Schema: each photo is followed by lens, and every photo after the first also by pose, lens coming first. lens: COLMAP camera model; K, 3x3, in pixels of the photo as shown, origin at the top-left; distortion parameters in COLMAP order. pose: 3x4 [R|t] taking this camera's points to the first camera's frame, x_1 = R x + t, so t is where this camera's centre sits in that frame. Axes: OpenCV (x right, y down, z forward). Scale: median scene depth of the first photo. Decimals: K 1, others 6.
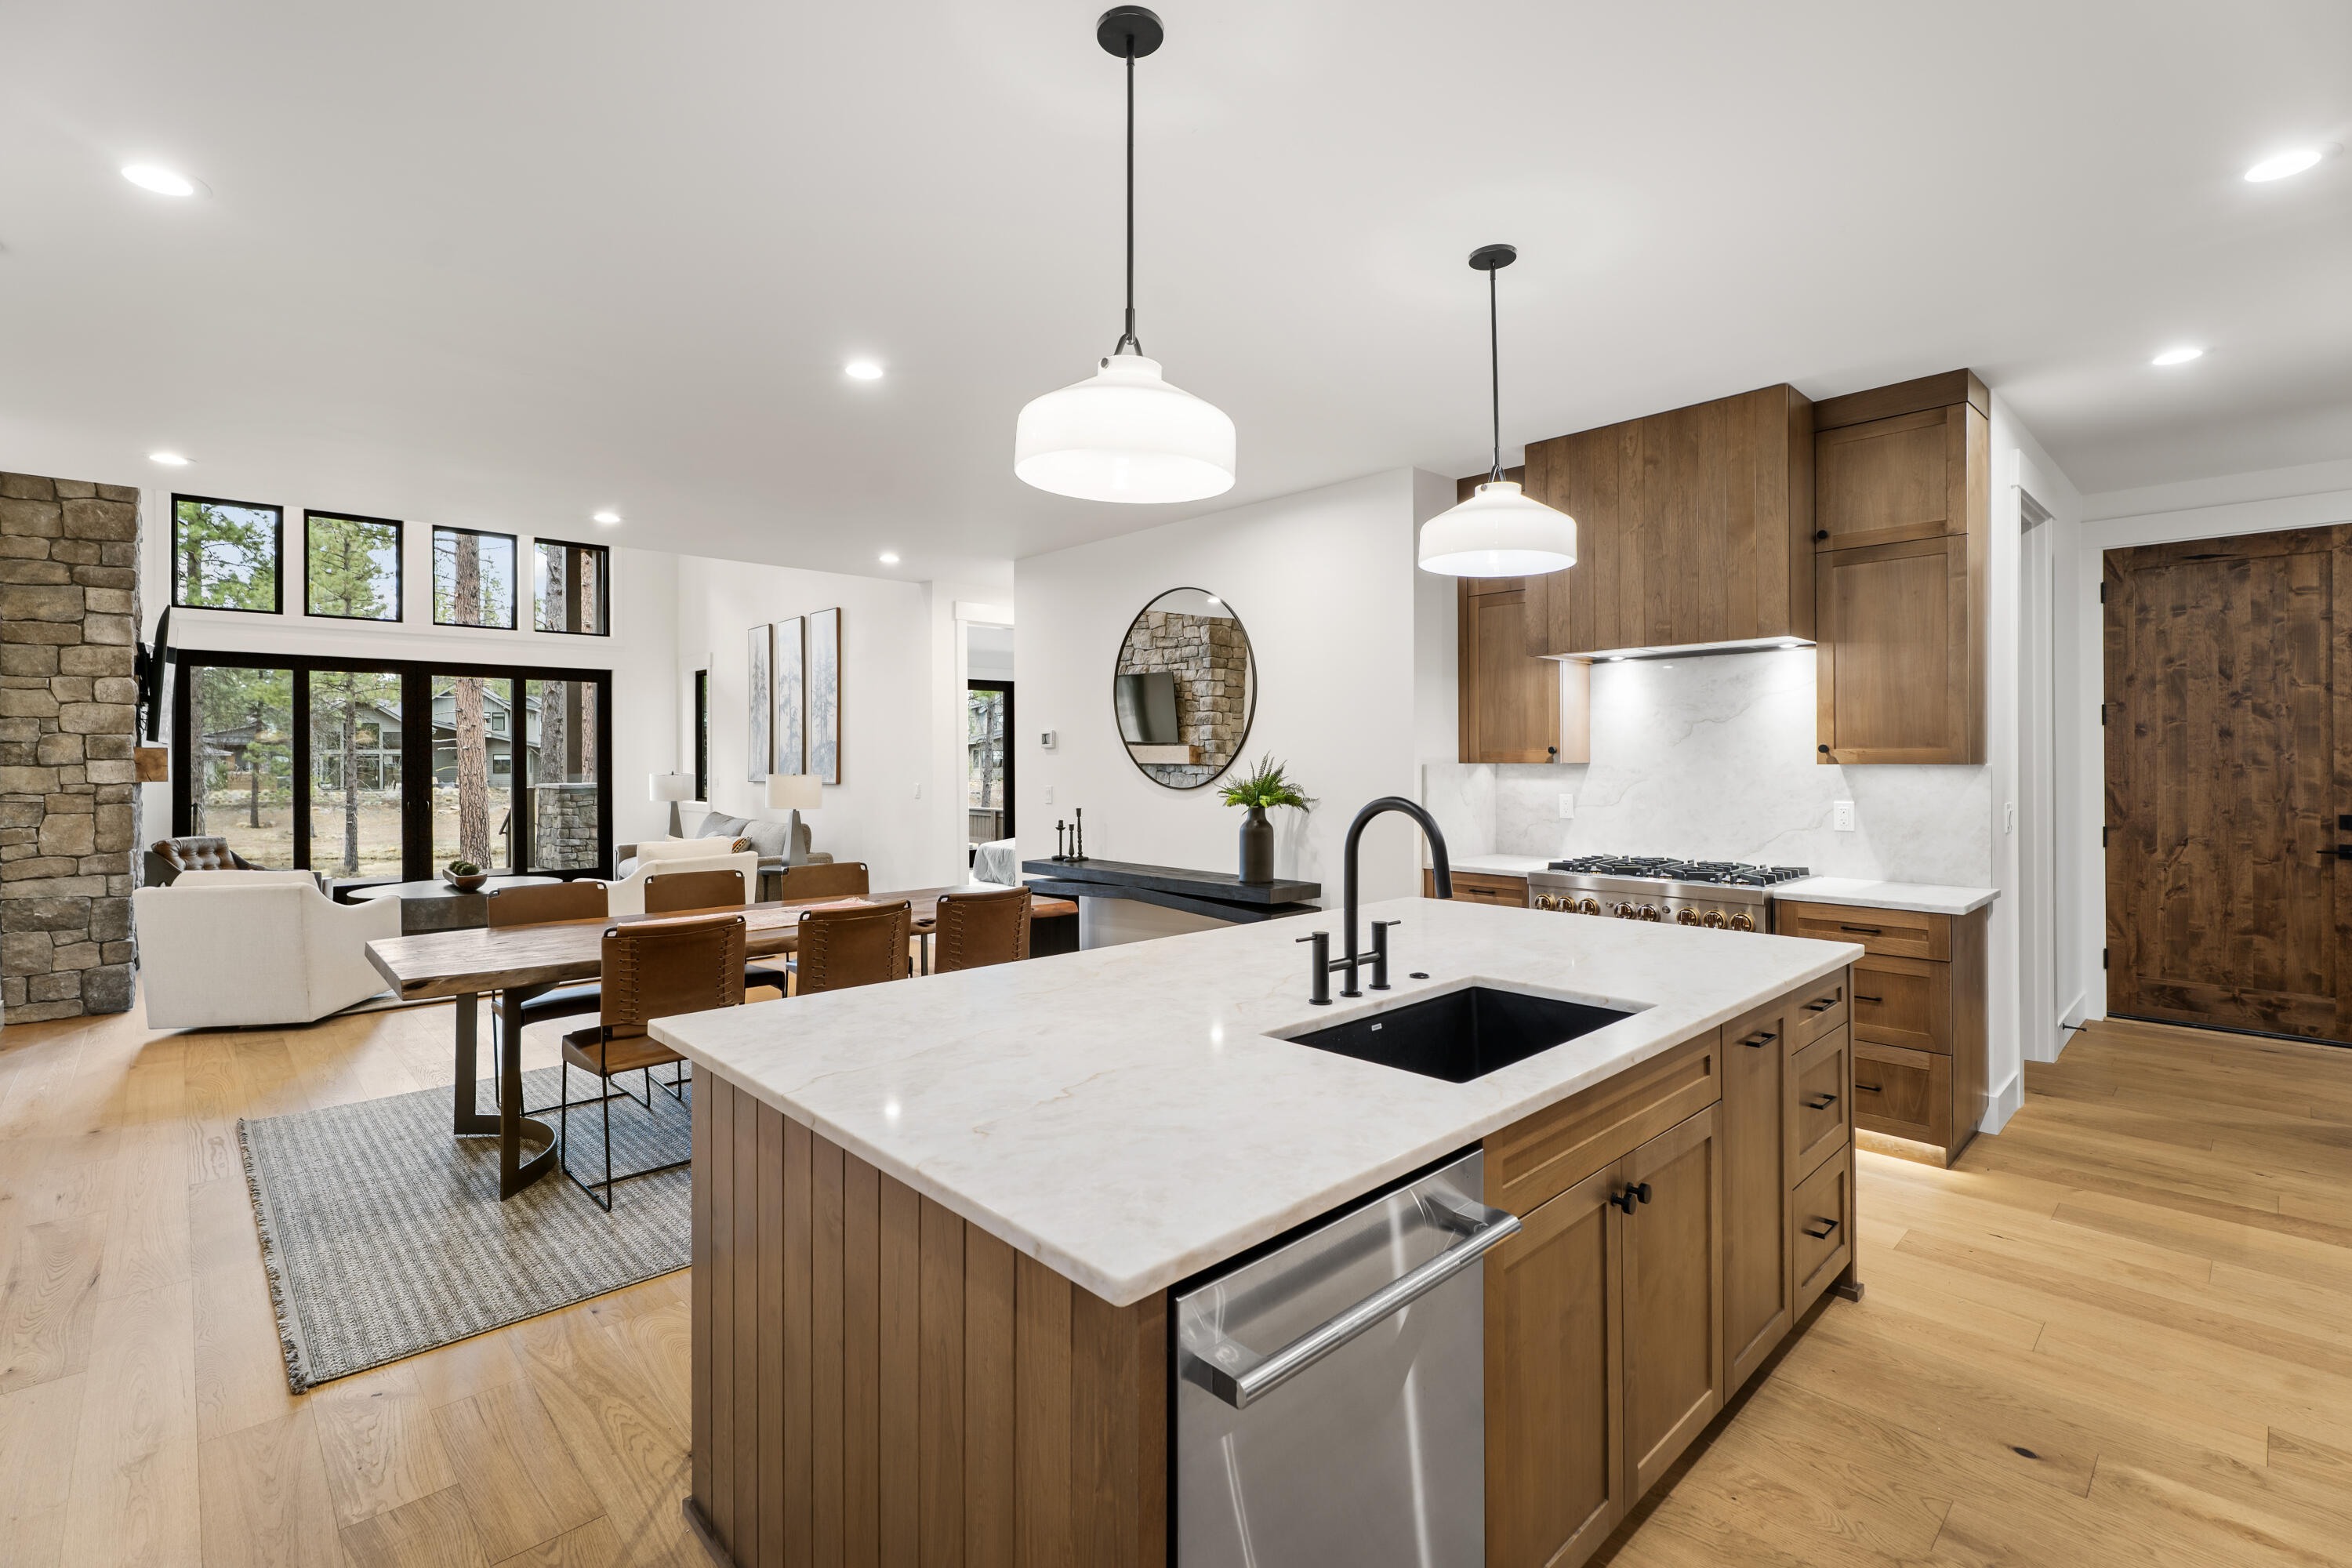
lens RADIAL K [[1043.8, 0, 1164.3], [0, 1043.8, 751.1], [0, 0, 1]] dist [0.000559, -0.000135]
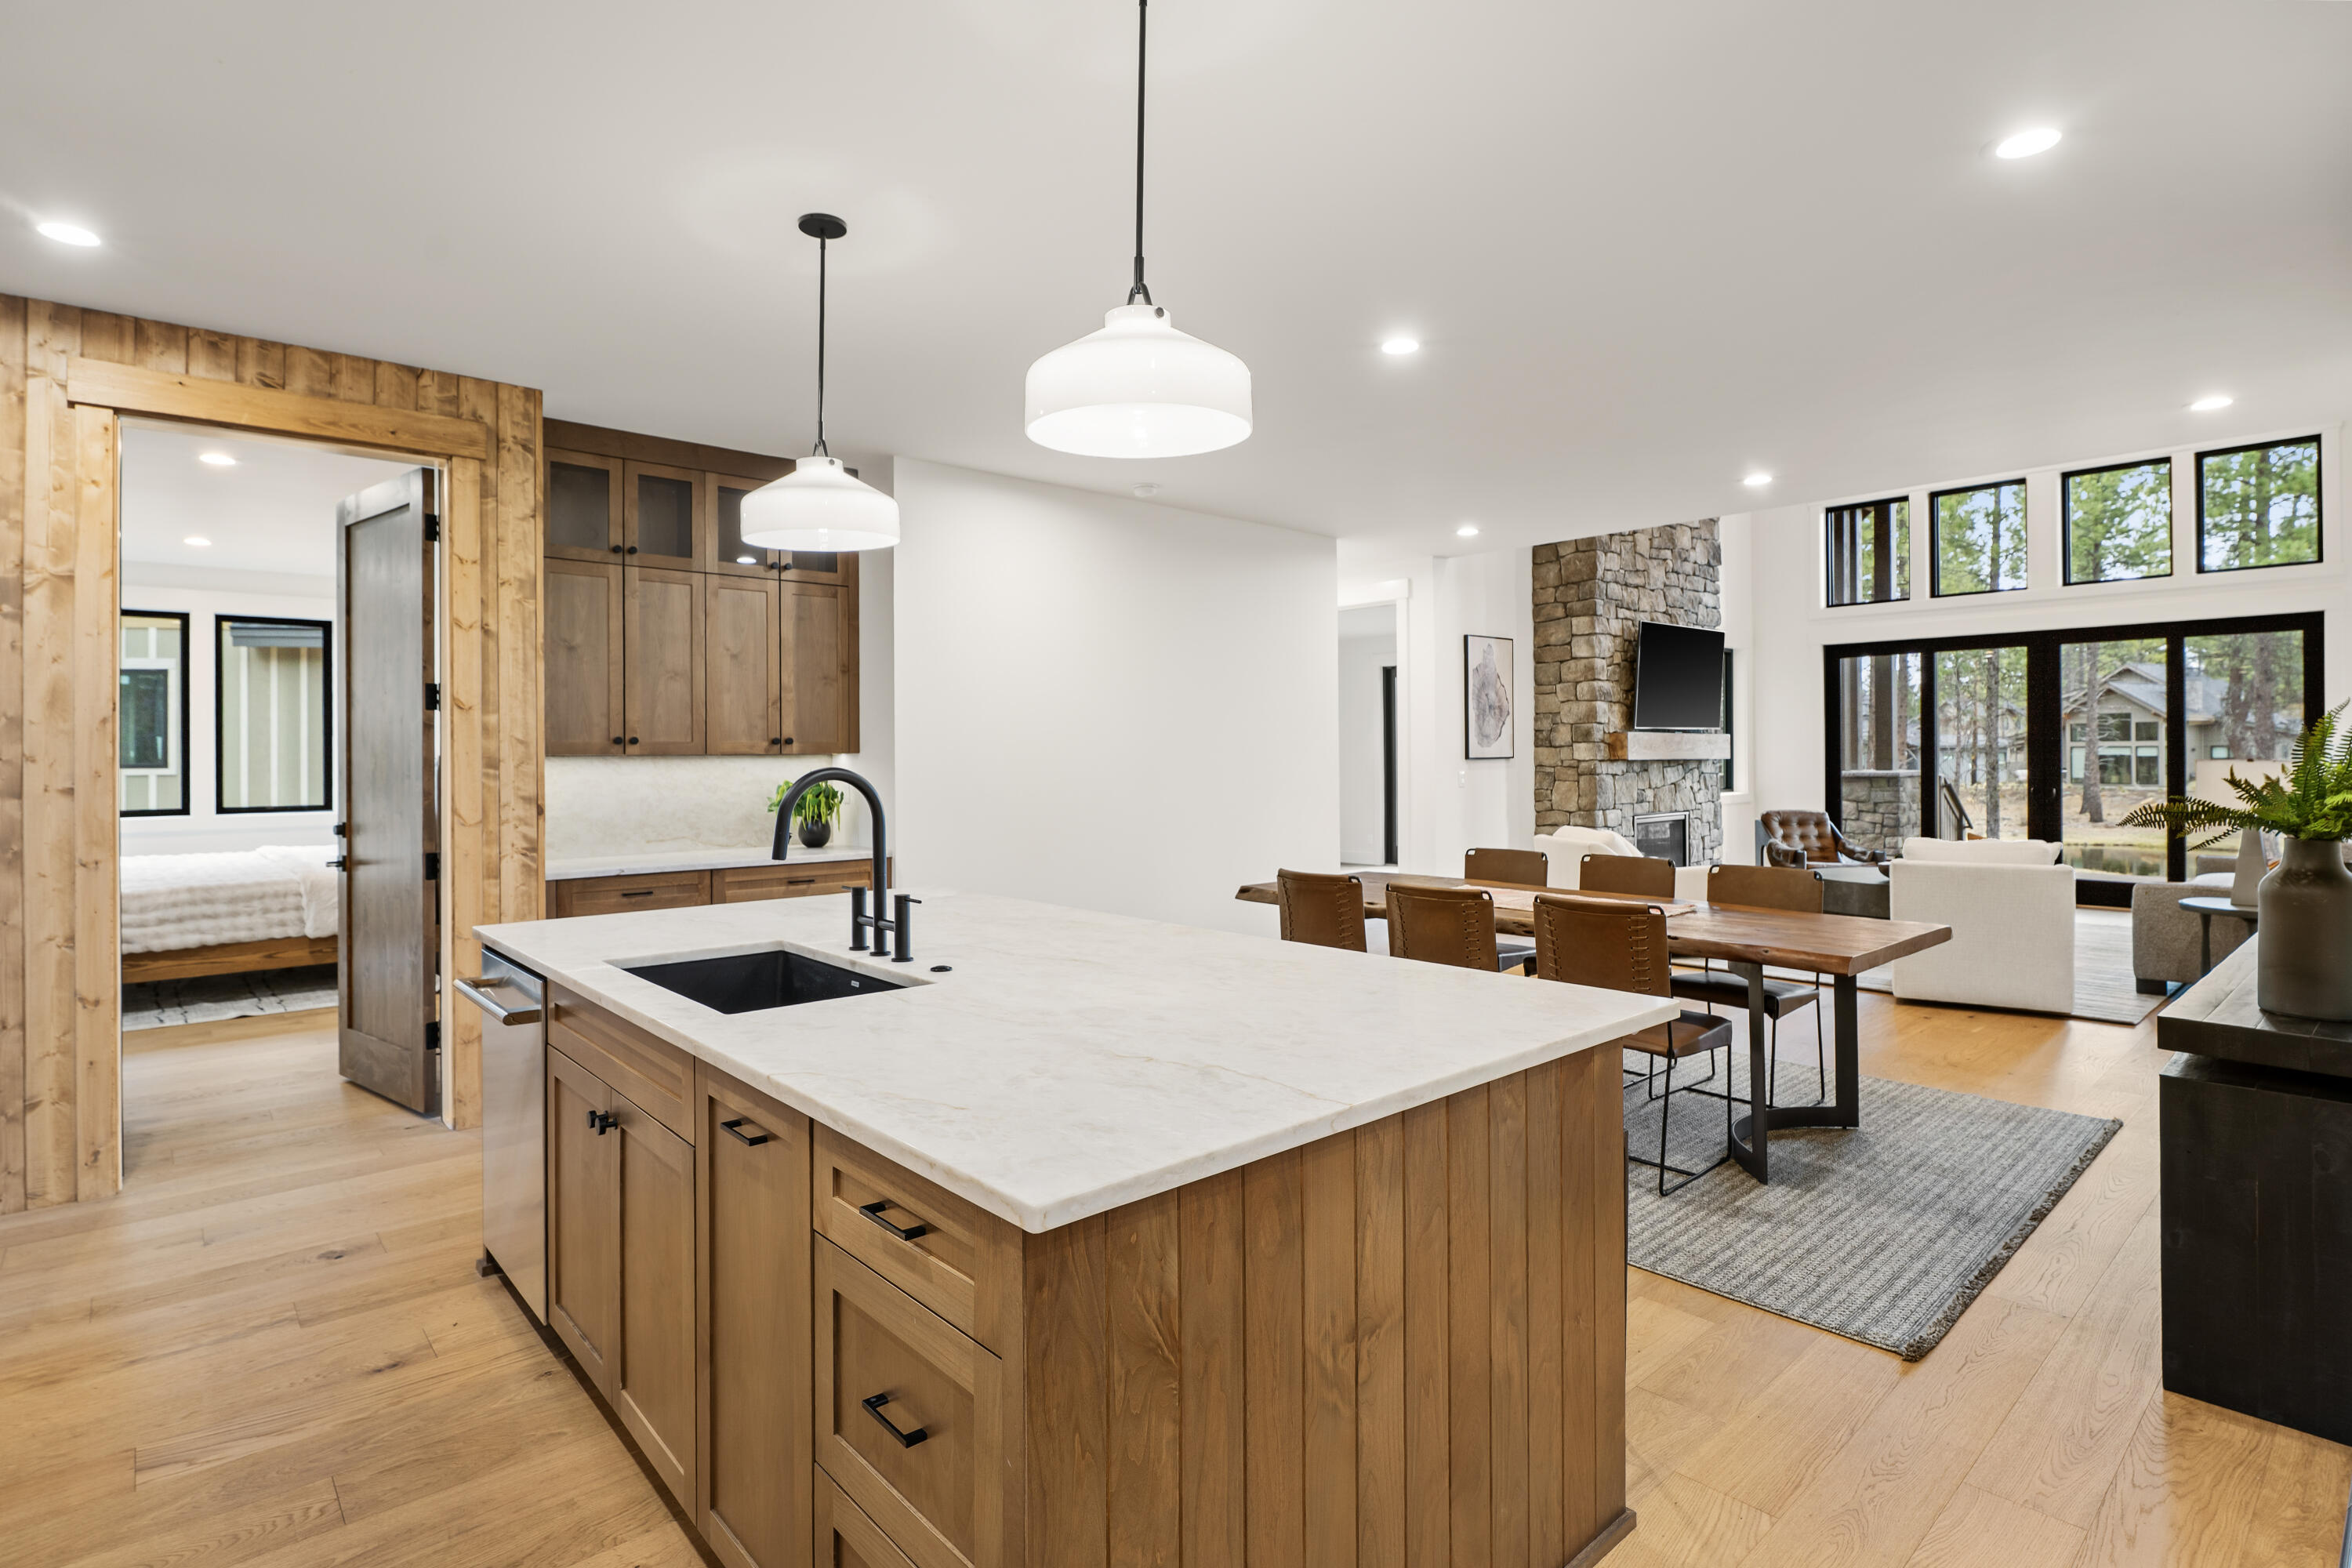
lens RADIAL K [[1147.4, 0, 1176.0], [0, 1147.4, 784.0], [0, 0, 1]] dist [-0.004815, -0.000993]
pose [[-0.021379, 0.029210, -0.999345, 0.412631], [0.012007, 0.999509, 0.028958, 0.010559], [0.999699, -0.011380, -0.021719, 0.415753]]
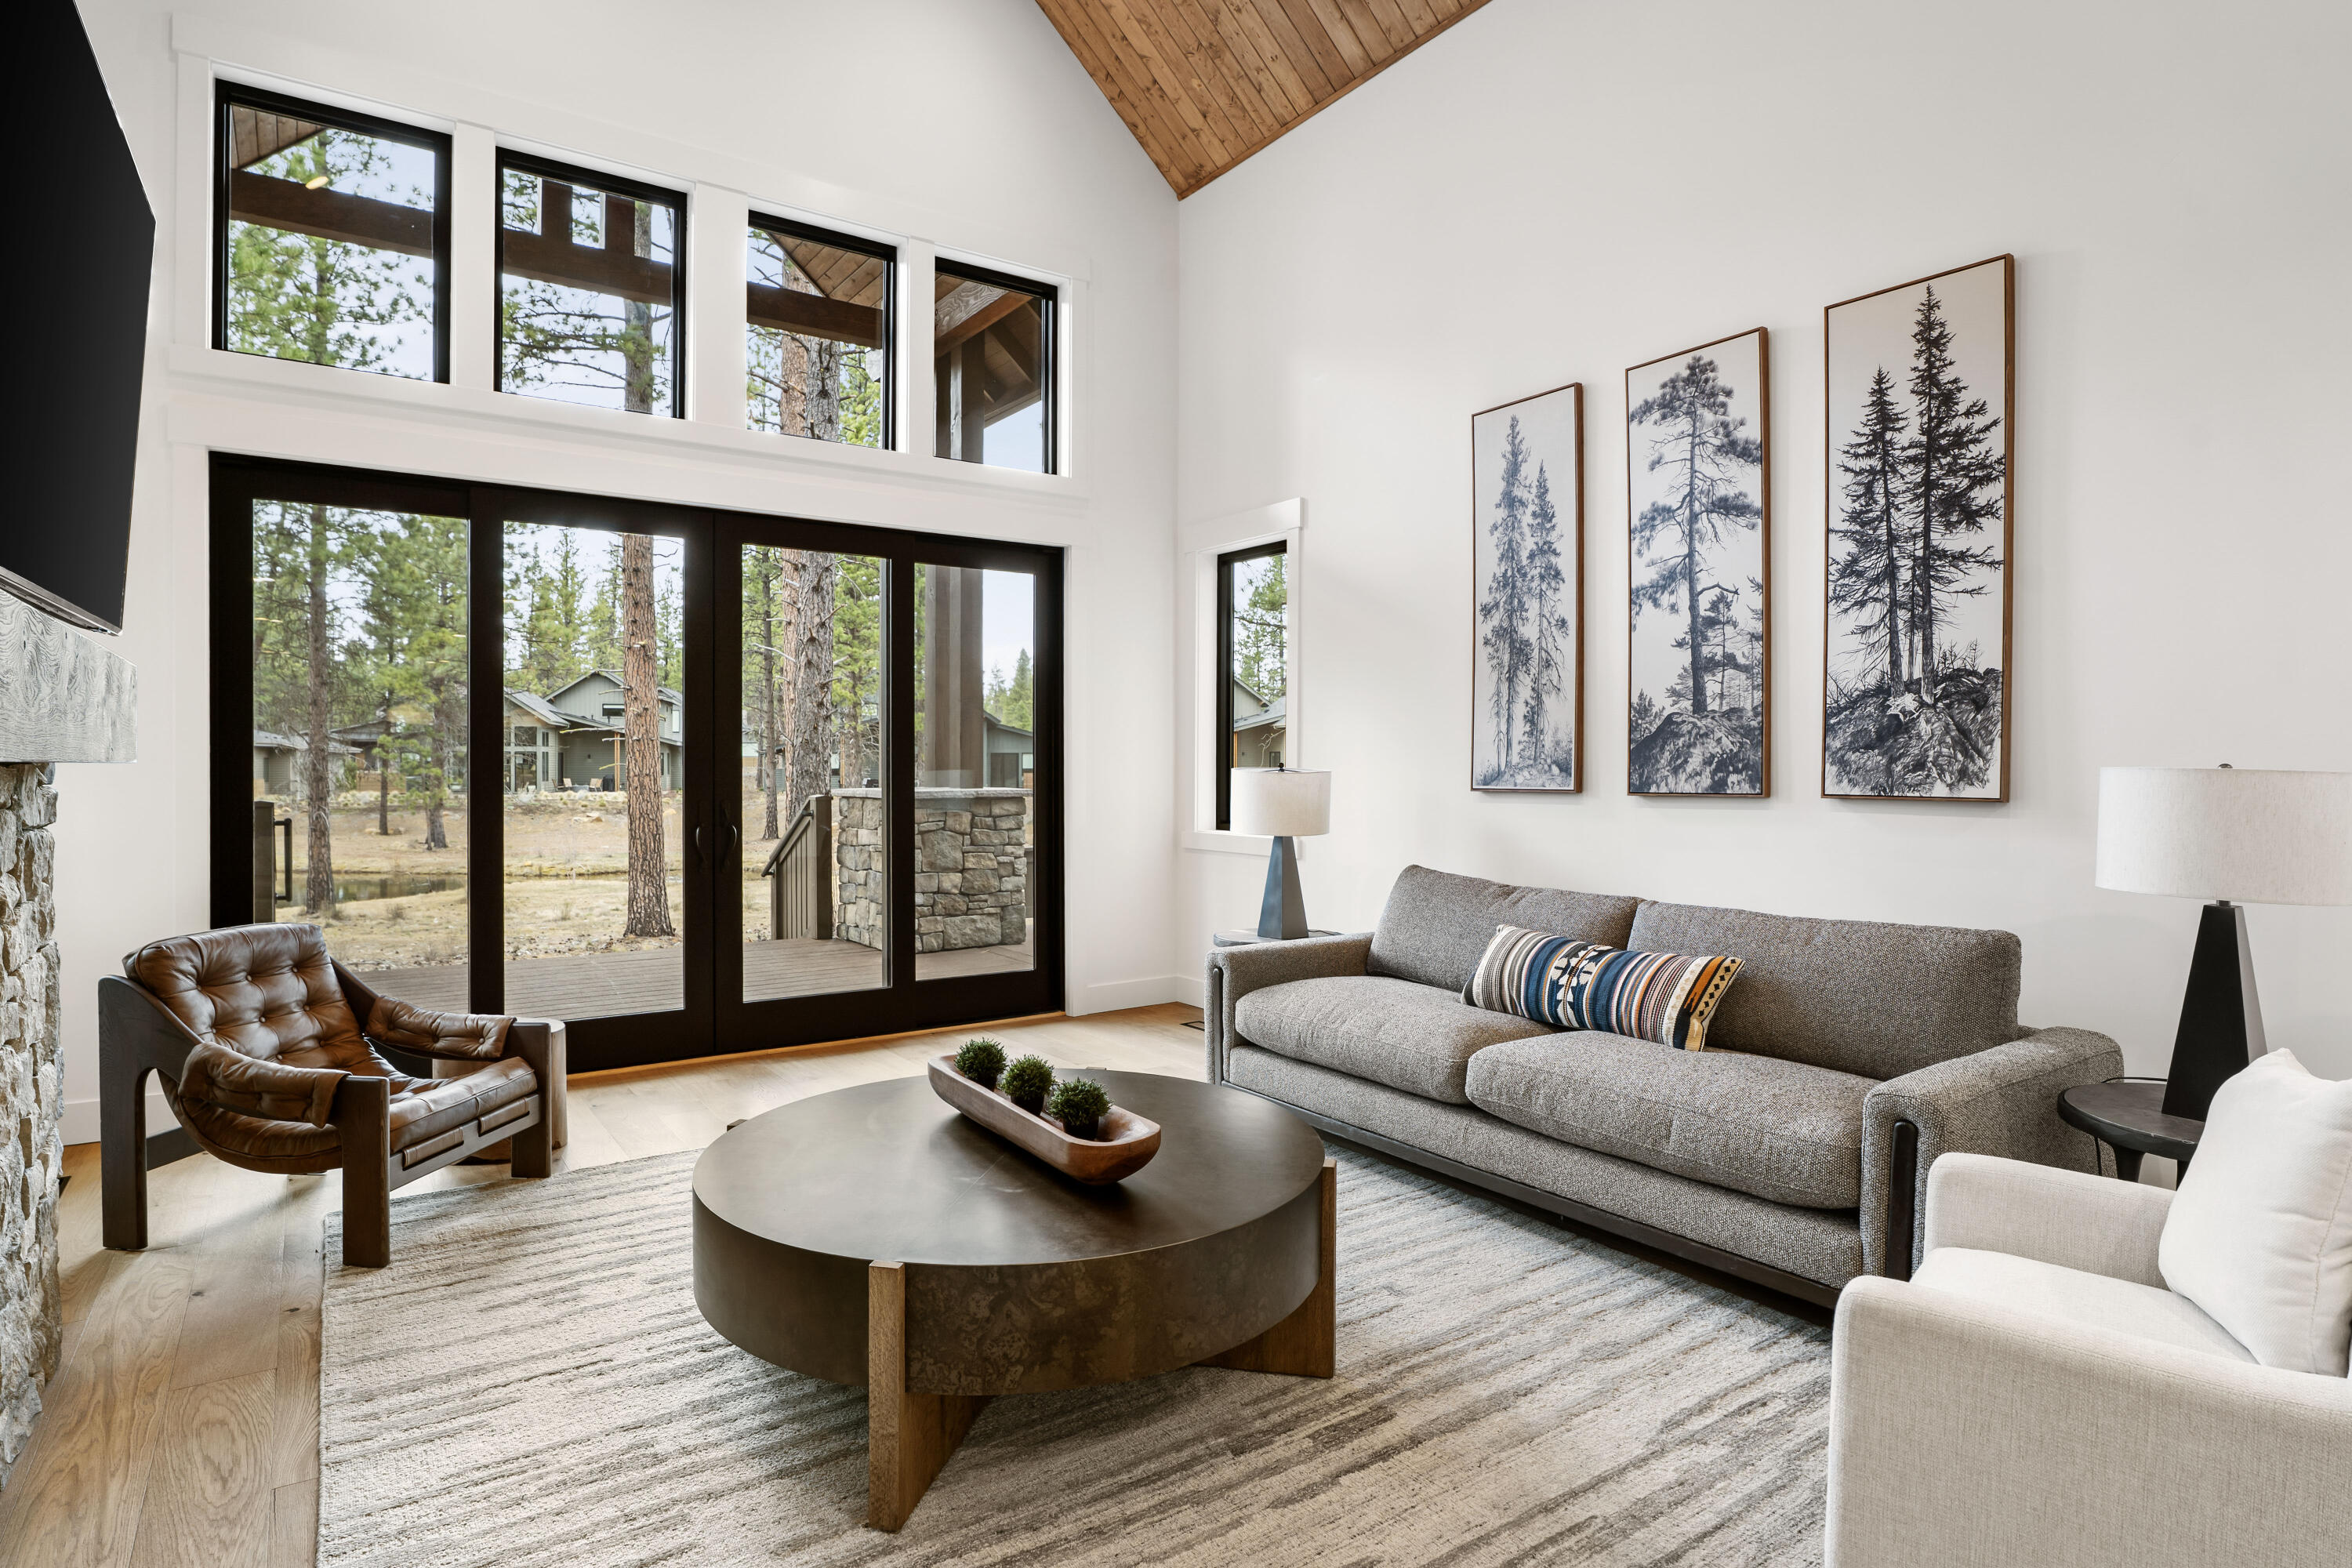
lens RADIAL K [[1246.9, 0, 1171.7], [0, 1246.9, 766.0], [0, 0, 1]] dist [-0.020349, 0.001122]
pose [[0.988836, 0.008993, -0.148738, -0.660061], [-0.007847, 0.999935, 0.008286, 0.024815], [0.148803, -0.007027, 0.988842, 0.754735]]
